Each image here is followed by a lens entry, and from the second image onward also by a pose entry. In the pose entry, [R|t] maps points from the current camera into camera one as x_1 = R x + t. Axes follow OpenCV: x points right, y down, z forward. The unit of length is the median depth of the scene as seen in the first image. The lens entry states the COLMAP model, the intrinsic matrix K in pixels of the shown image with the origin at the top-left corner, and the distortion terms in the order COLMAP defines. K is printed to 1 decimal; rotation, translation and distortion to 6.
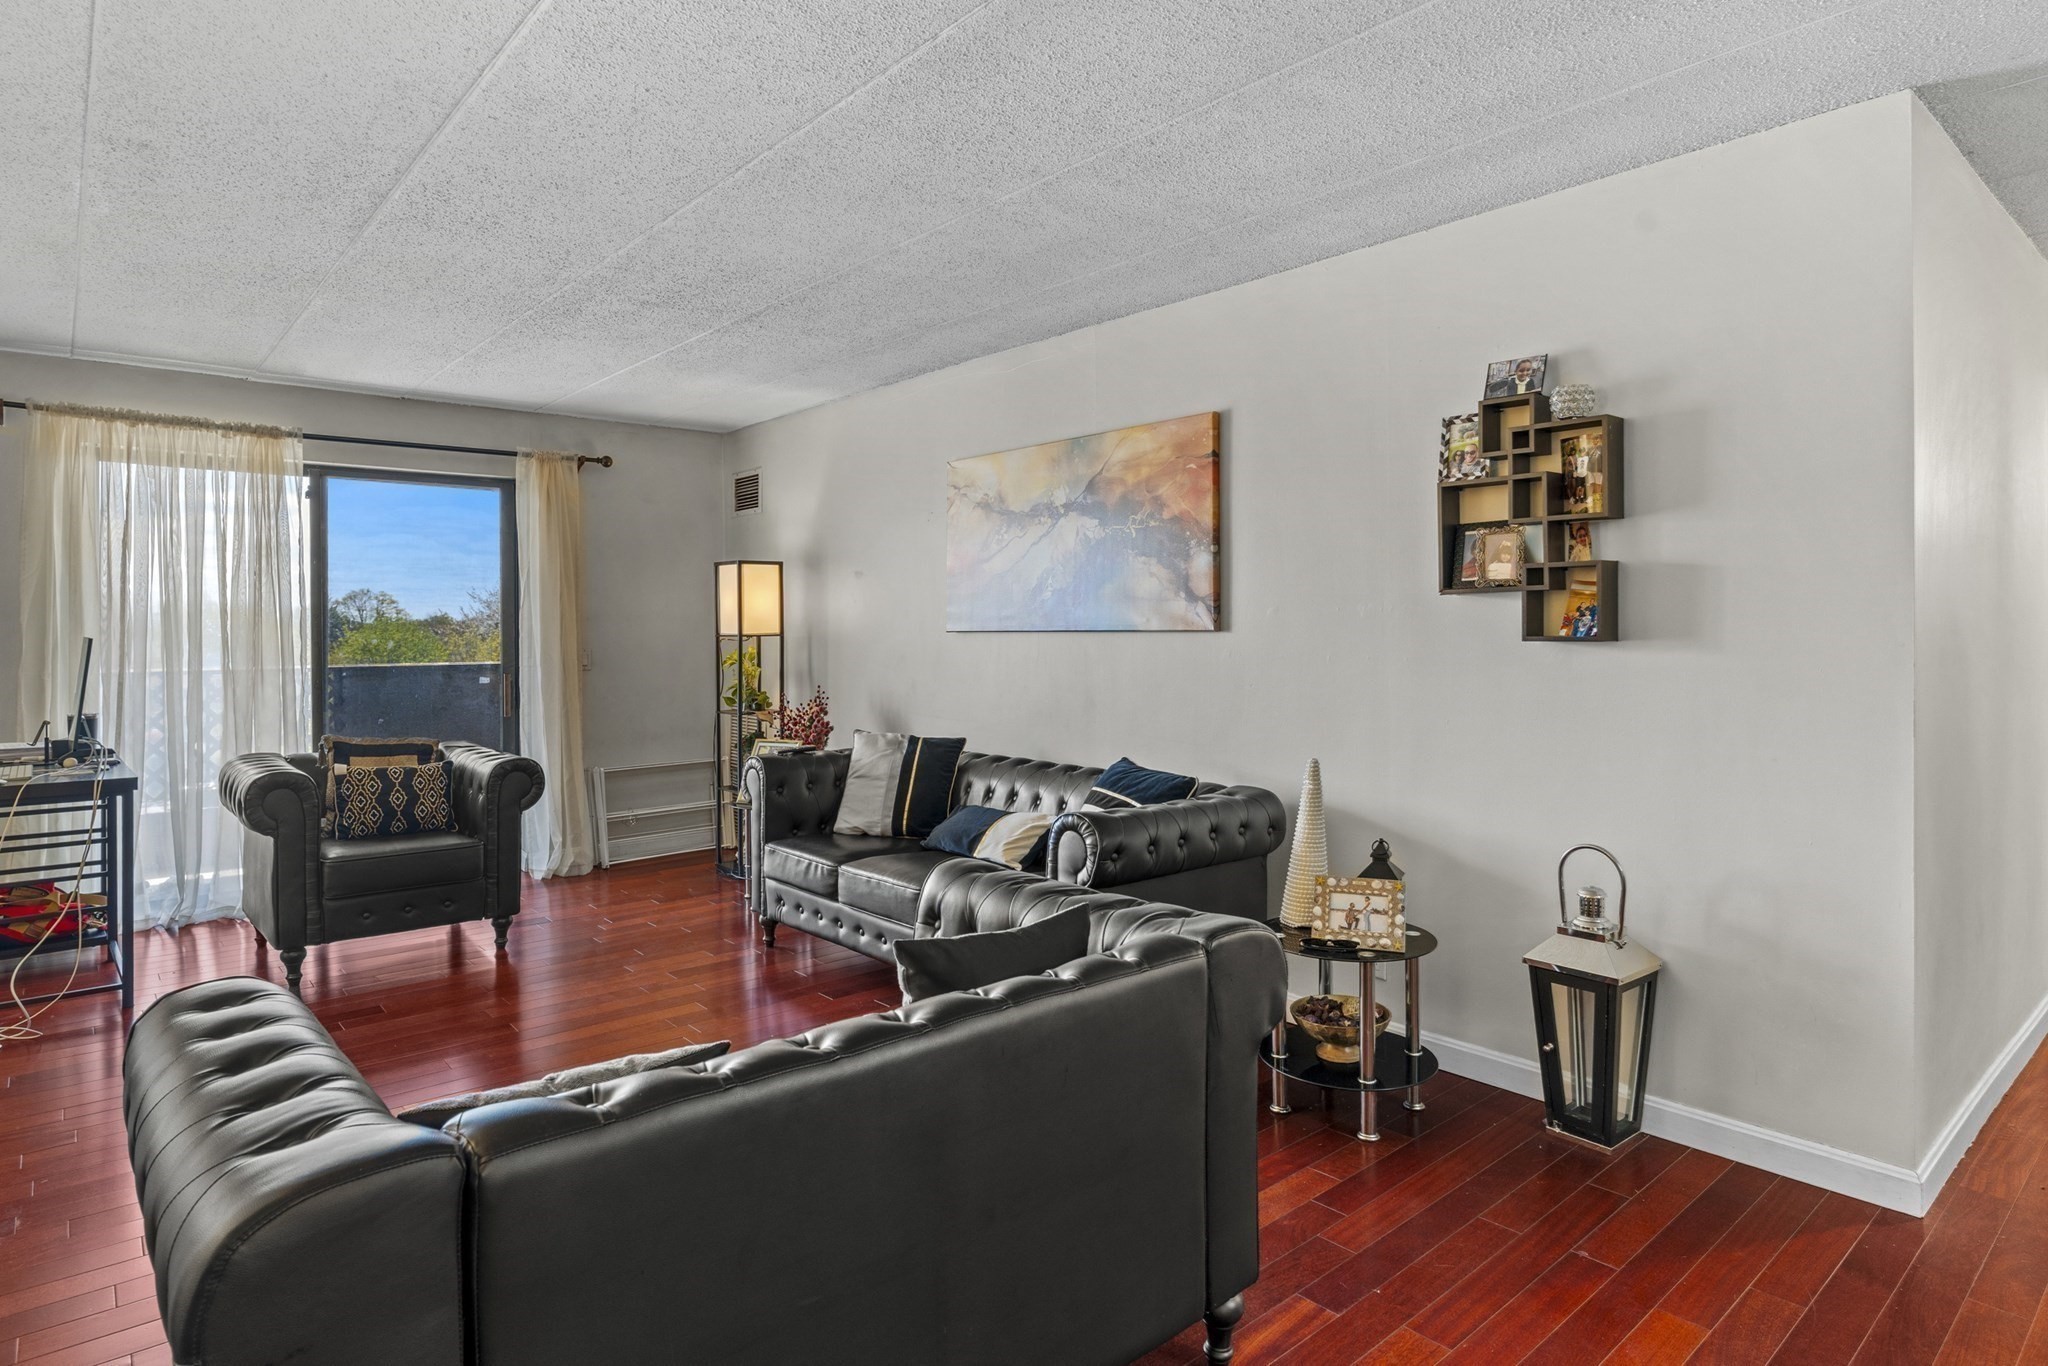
lens RADIAL K [[1125.3, 0, 1033.1], [0, 1125.3, 640.6], [0, 0, 1]] dist [0.000241, 0.000711]
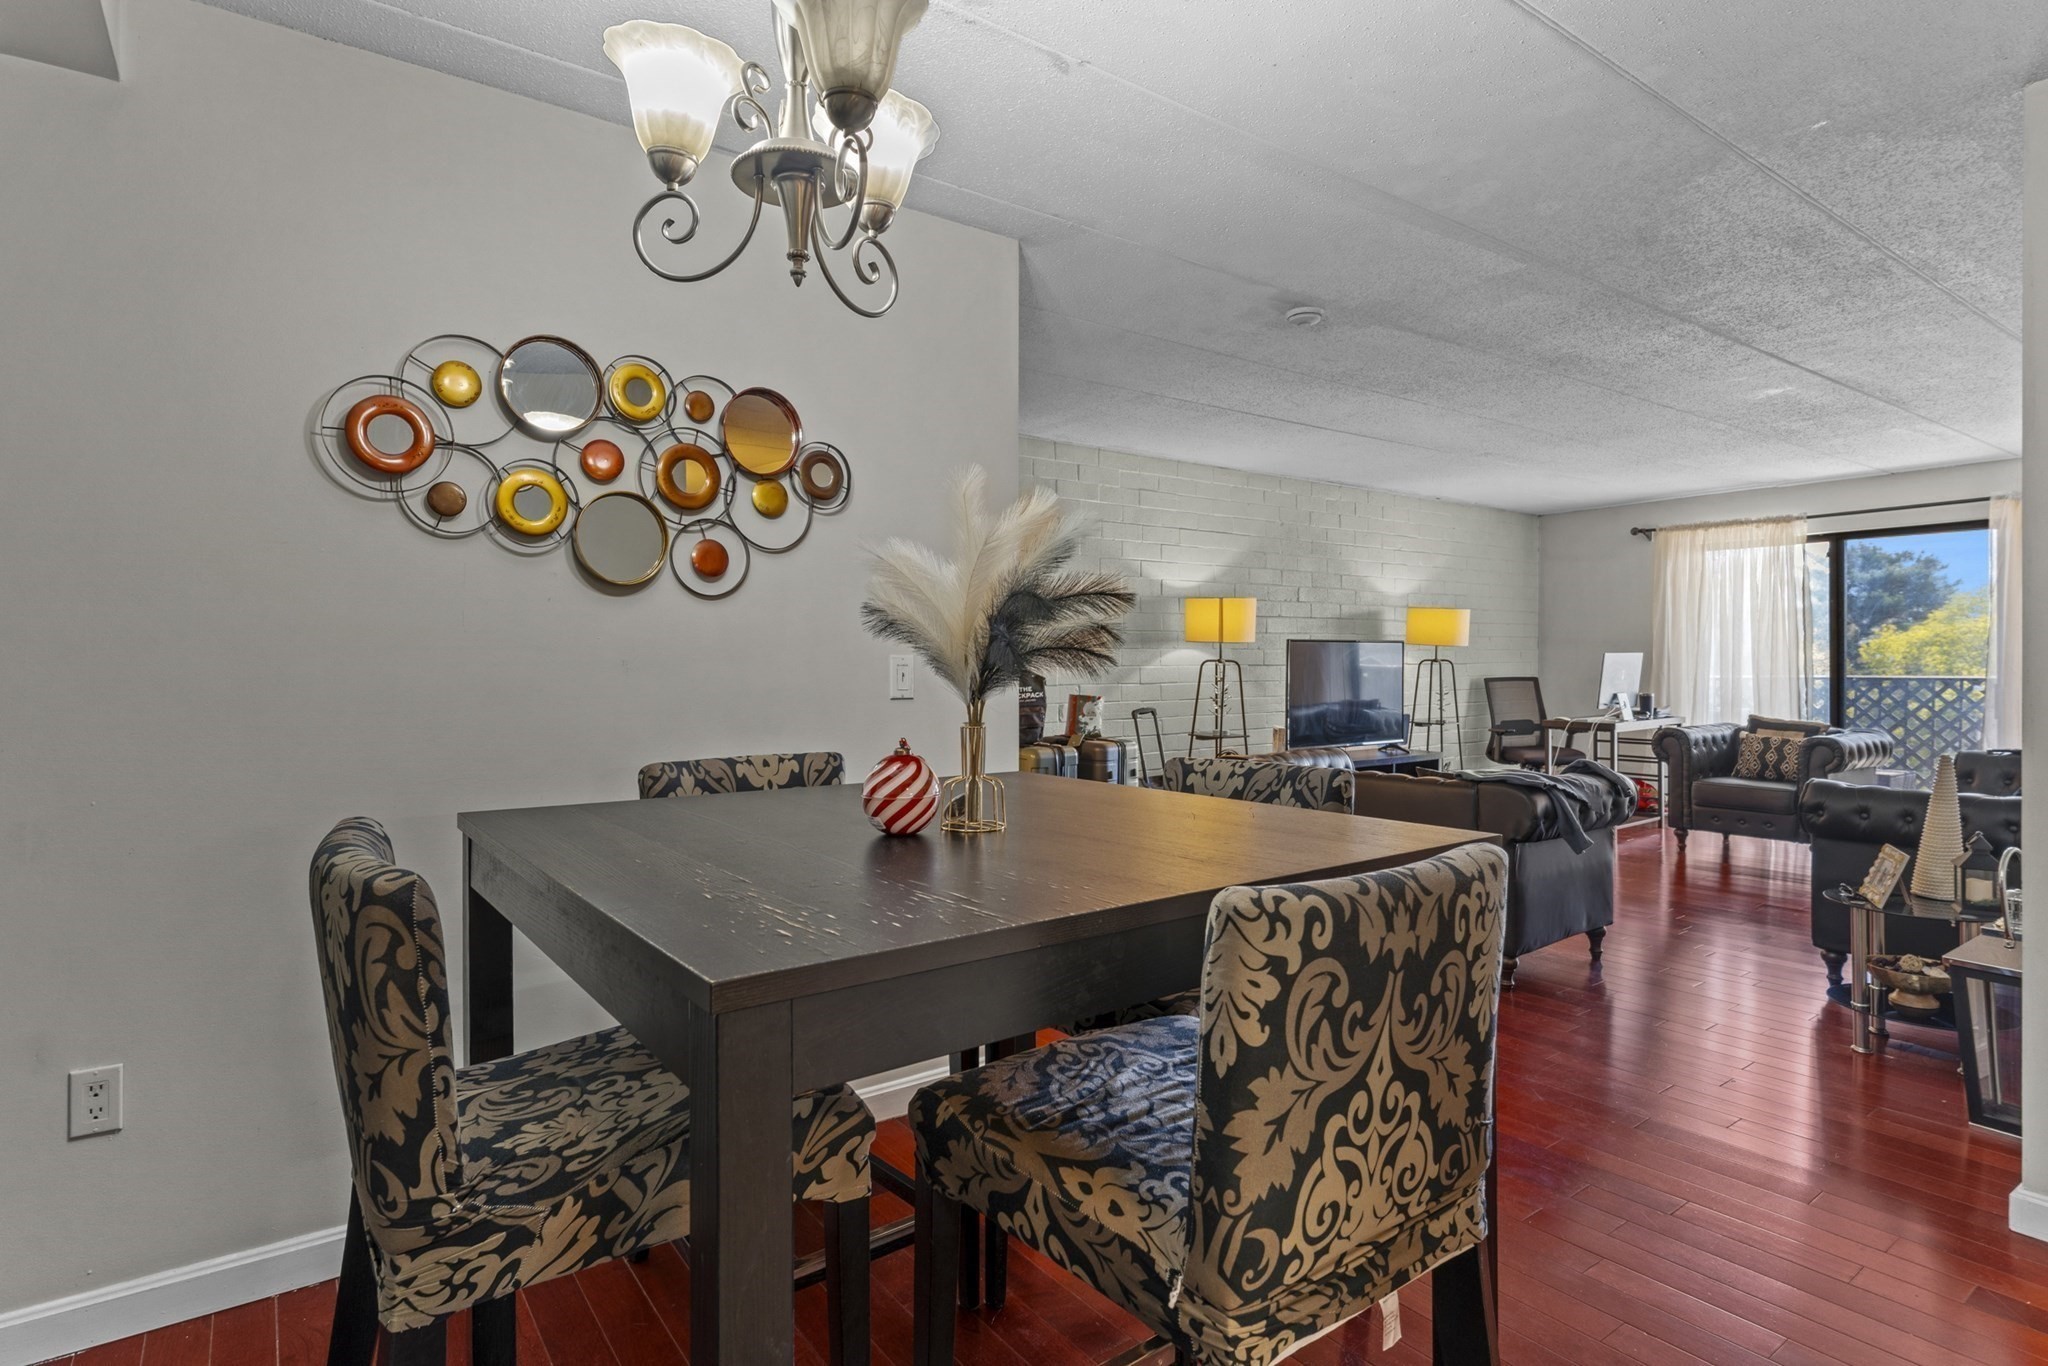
lens RADIAL K [[1056.7, 0, 1018.4], [0, 1056.7, 668.1], [0, 0, 1]] dist [0.004603, -0.000249]
pose [[-0.095496, 0.012175, -0.995355, 0.868478], [-0.004752, 0.999908, 0.012687, 0.004714], [0.995418, 0.005942, -0.095429, 0.099019]]
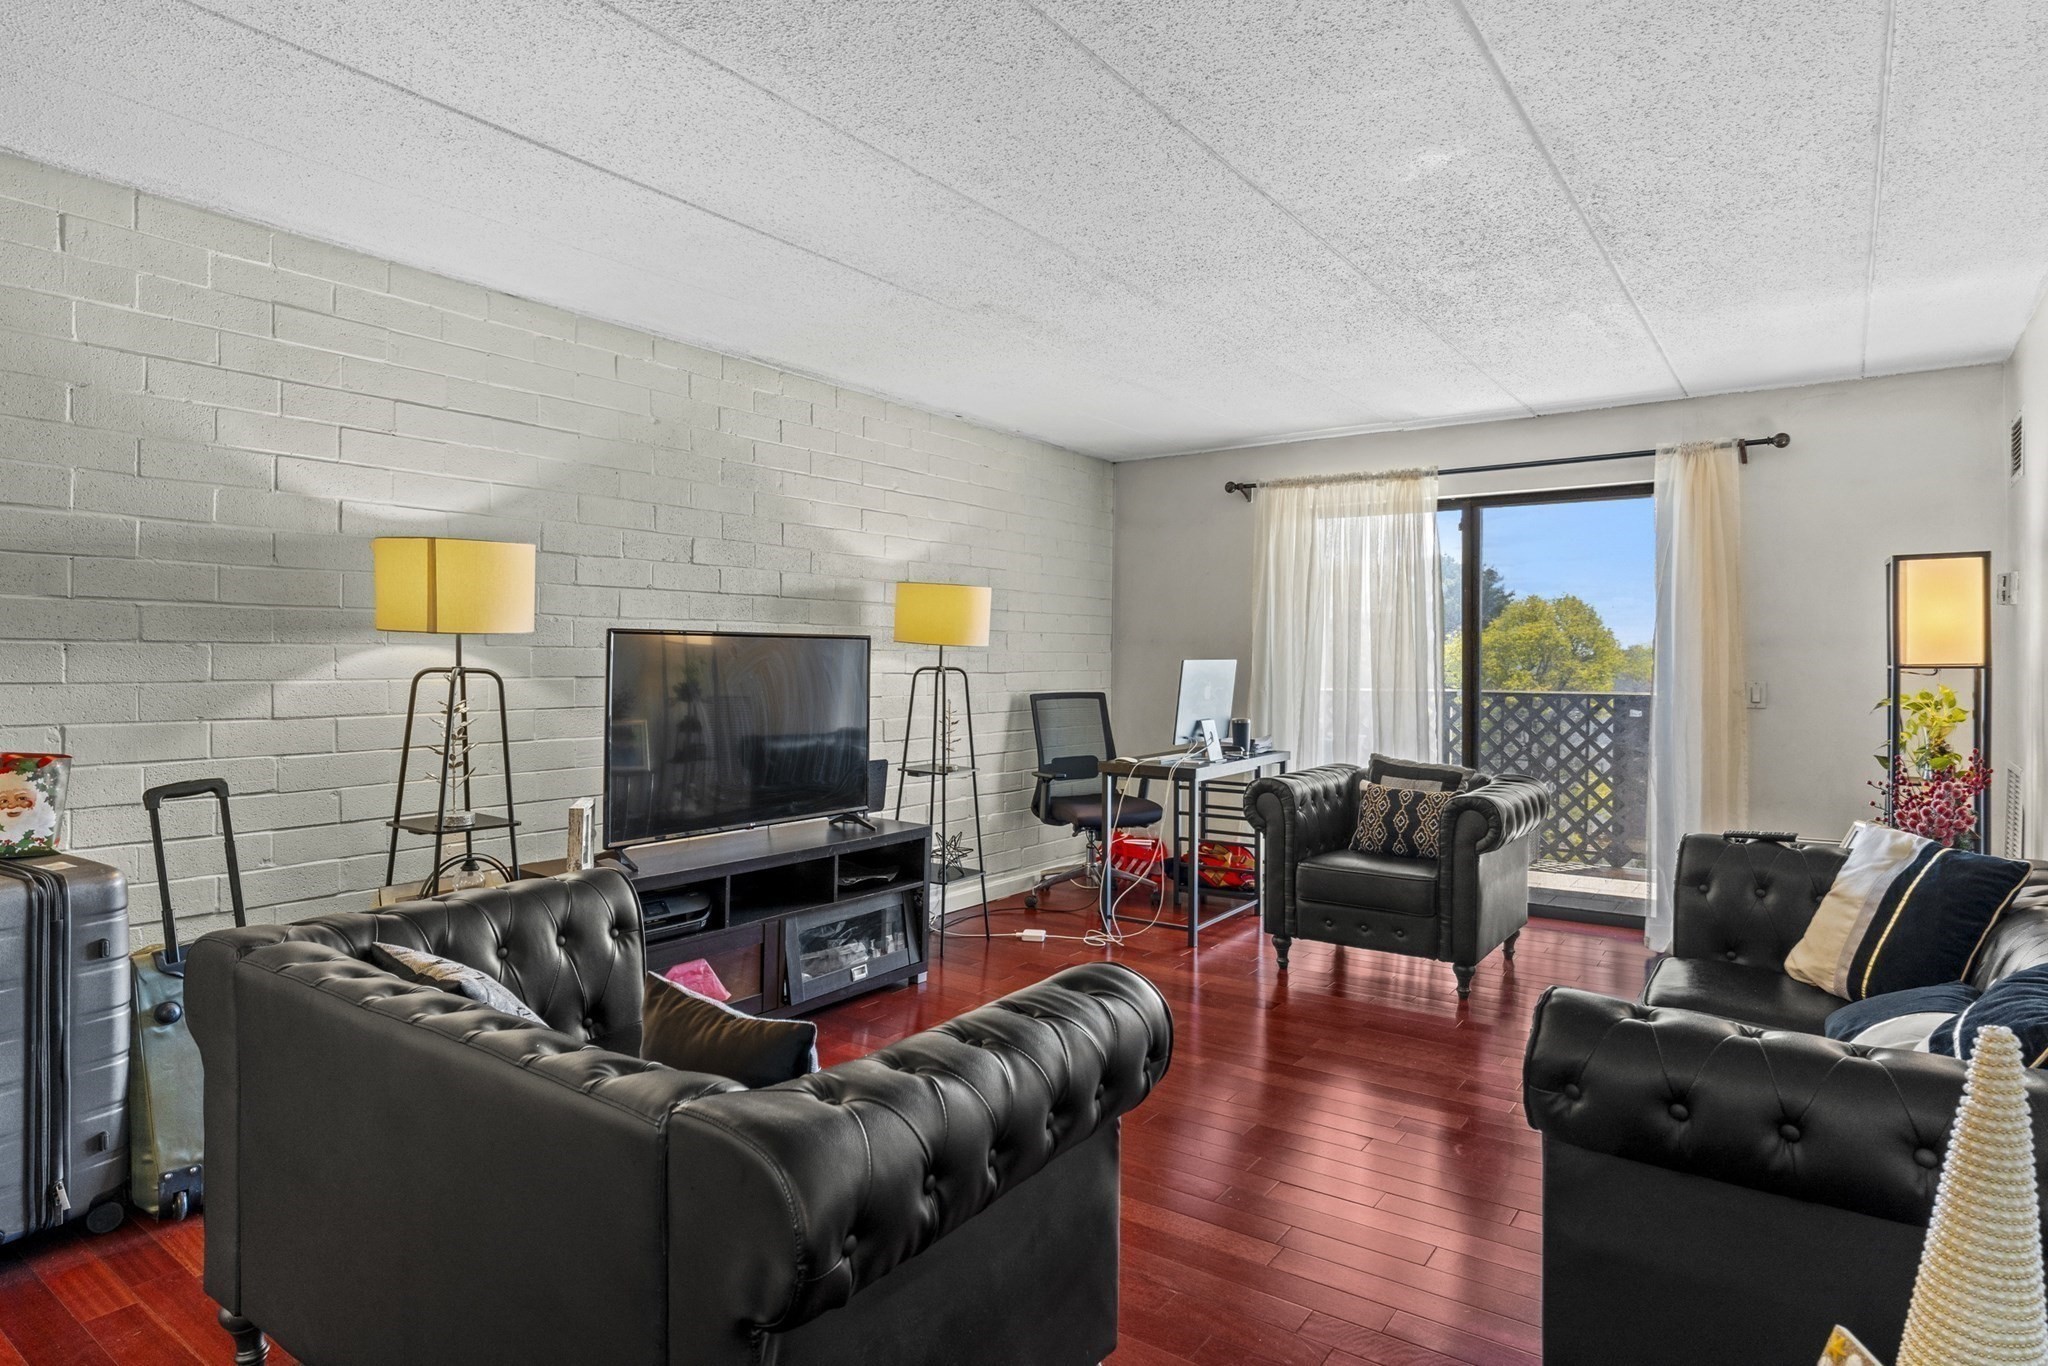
lens RADIAL K [[1146.4, 0, 1028.3], [0, 1146.4, 652.4], [0, 0, 1]] dist [-0.002196, 0.000290]
pose [[0.234093, 0.001891, -0.972212, 0.322396], [-0.016708, 0.999858, -0.002078, -0.003440], [0.972071, 0.016730, 0.234091, 0.380829]]
